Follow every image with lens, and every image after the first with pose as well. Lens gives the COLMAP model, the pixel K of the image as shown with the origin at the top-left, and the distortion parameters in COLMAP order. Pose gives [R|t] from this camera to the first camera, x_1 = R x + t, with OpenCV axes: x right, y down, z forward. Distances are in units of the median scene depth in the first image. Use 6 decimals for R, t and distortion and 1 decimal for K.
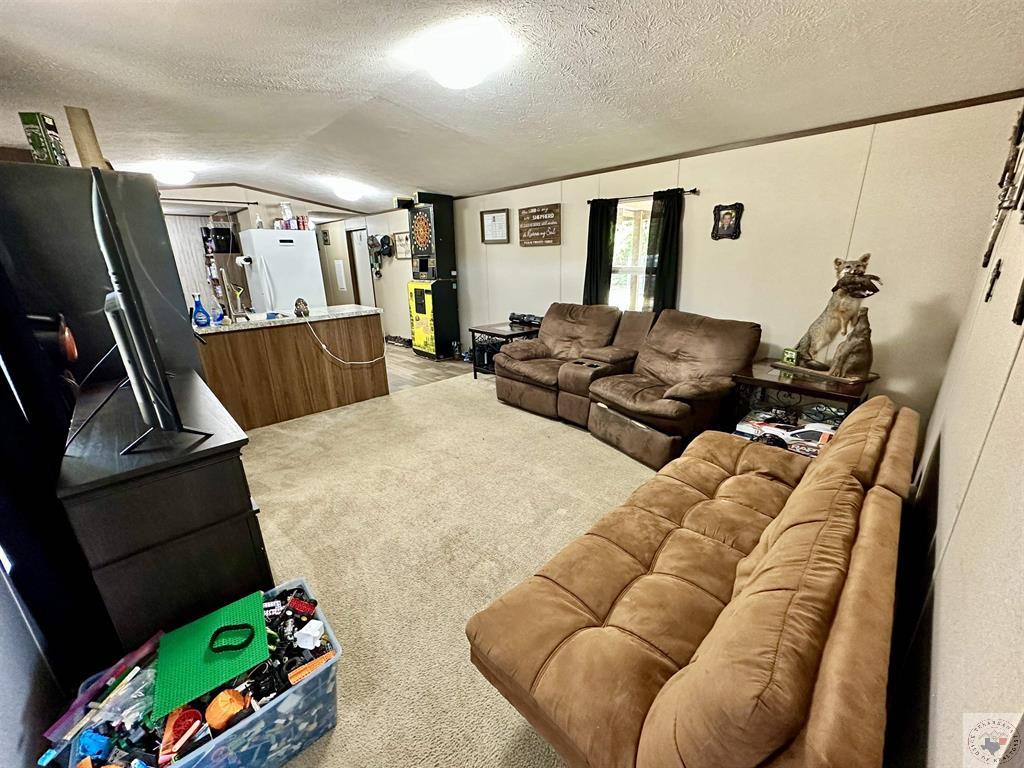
lens RADIAL K [[406.8, 0, 512.0], [0, 406.8, 384.0], [0, 0, 1]] dist [-0.000931, -0.000116]
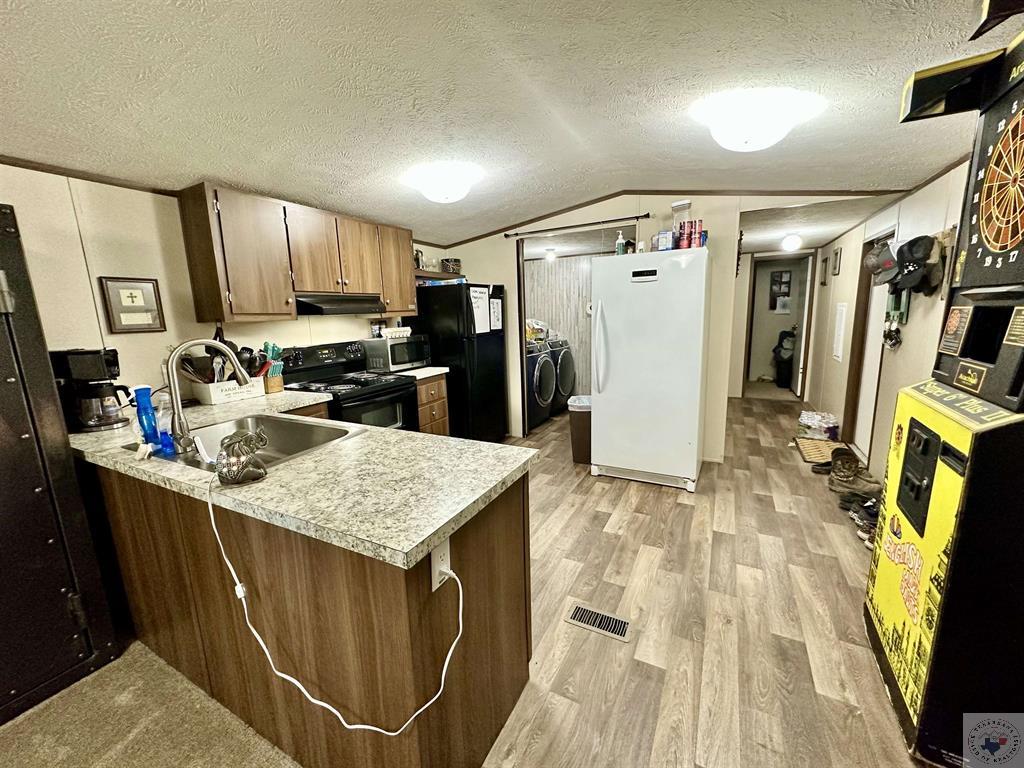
lens RADIAL K [[406.8, 0, 512.0], [0, 406.8, 384.0], [0, 0, 1]] dist [-0.000931, -0.000116]
pose [[0.314541, 0.176371, -0.932715, -0.085141], [-0.259554, 0.961122, 0.094213, -0.216108], [0.913069, 0.212456, 0.348090, 0.684371]]
